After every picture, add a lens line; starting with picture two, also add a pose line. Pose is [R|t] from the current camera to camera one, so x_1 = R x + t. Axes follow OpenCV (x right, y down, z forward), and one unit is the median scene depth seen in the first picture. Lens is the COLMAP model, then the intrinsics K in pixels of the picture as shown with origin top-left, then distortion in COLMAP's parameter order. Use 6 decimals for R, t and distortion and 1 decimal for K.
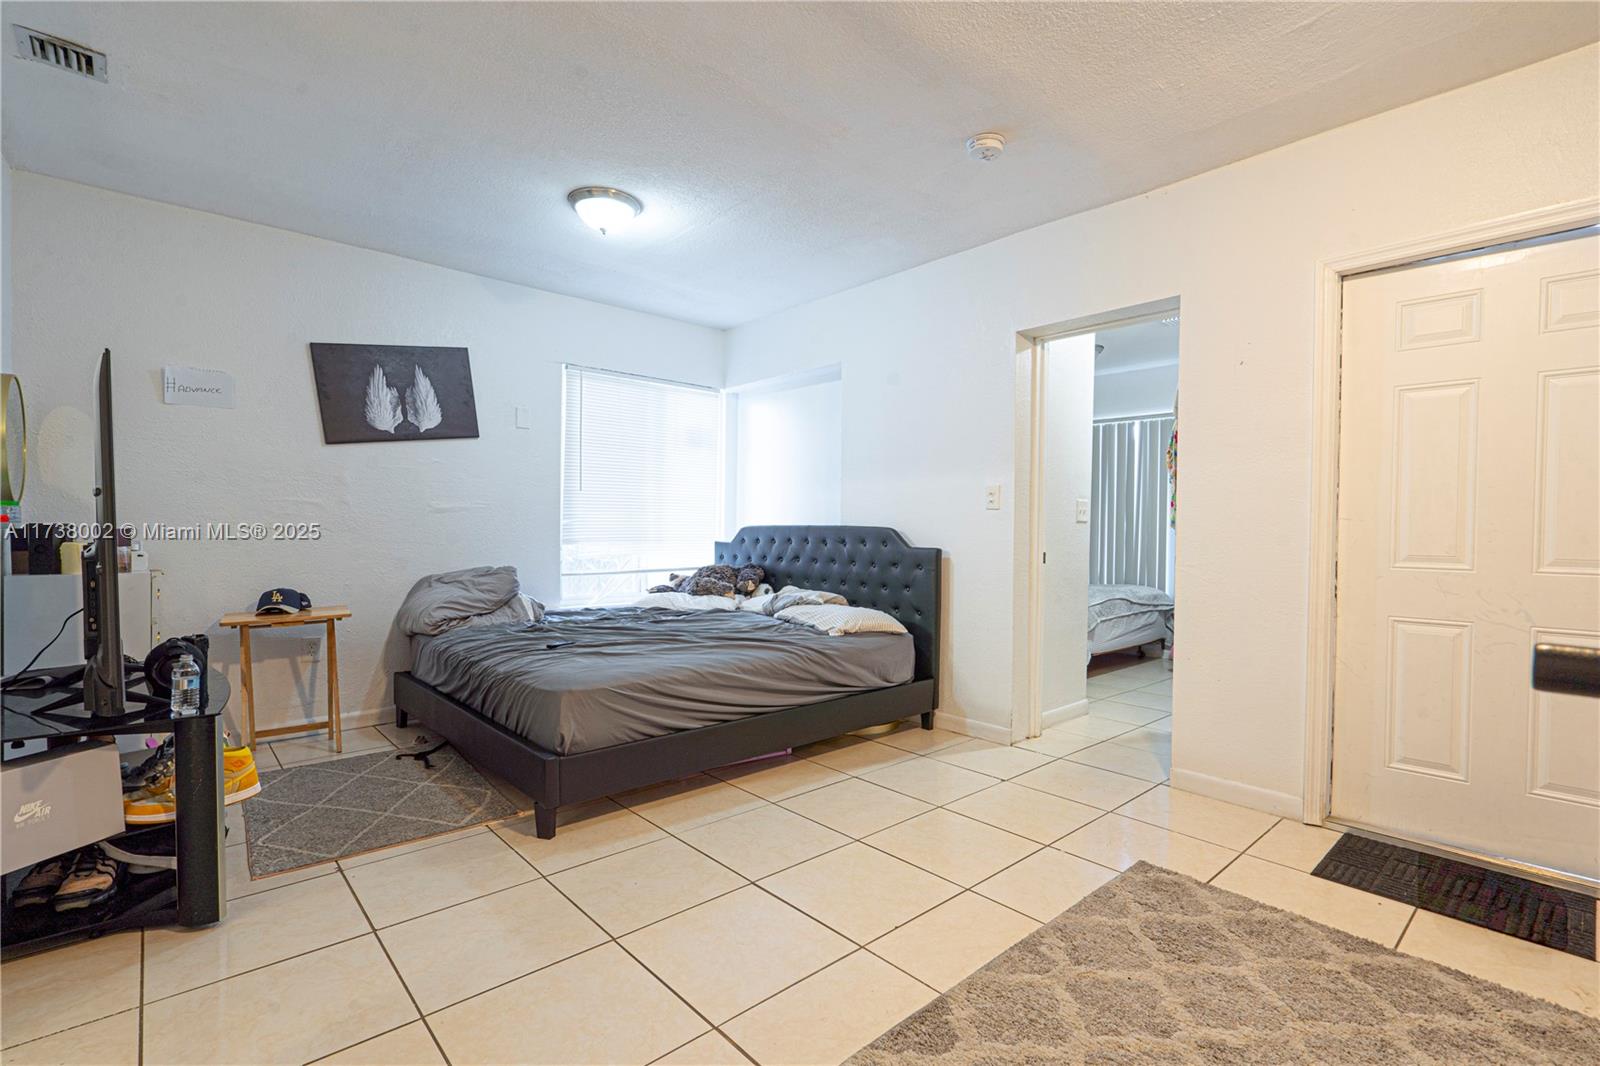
lens RADIAL K [[753.6, 0, 808.1], [0, 753.6, 531.7], [0, 0, 1]] dist [0.003773, 0.002194]
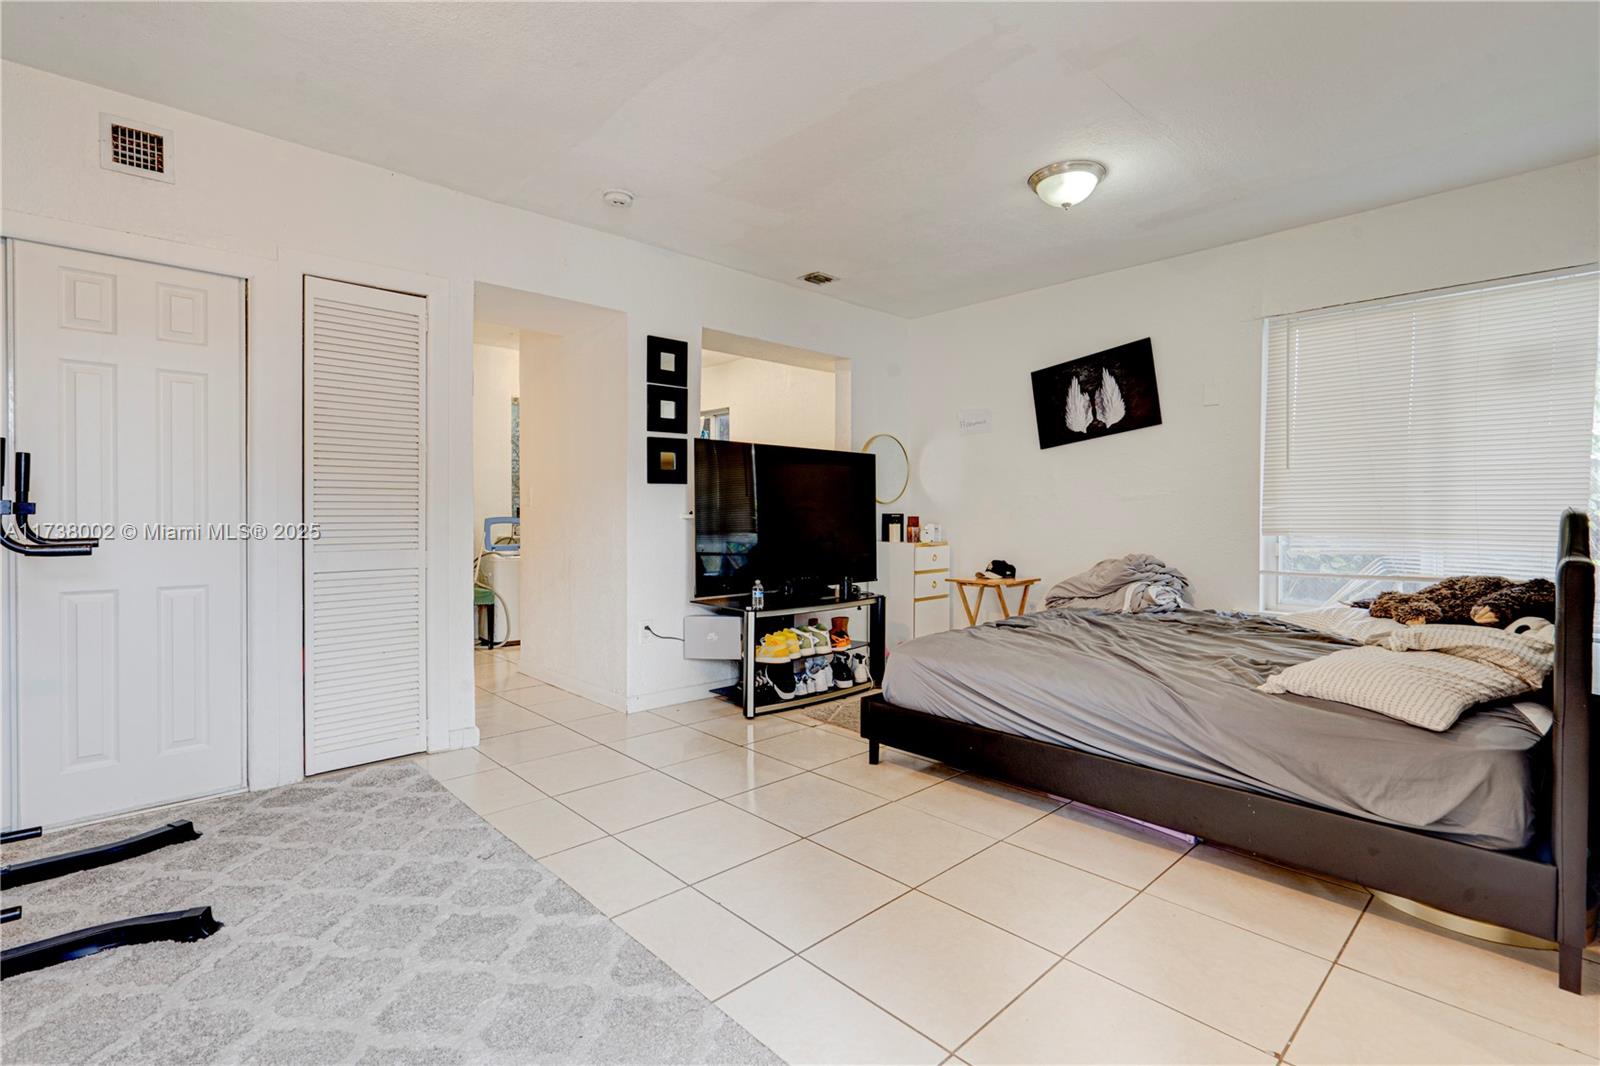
lens RADIAL K [[753.6, 0, 802.4], [0, 753.6, 521.9], [0, 0, 1]] dist [0.003773, 0.002194]
pose [[0.005465, 0.007474, -0.999957, 0.590024], [-0.004387, 0.999963, 0.007450, -0.002216], [0.999975, 0.004346, 0.005497, 0.570074]]
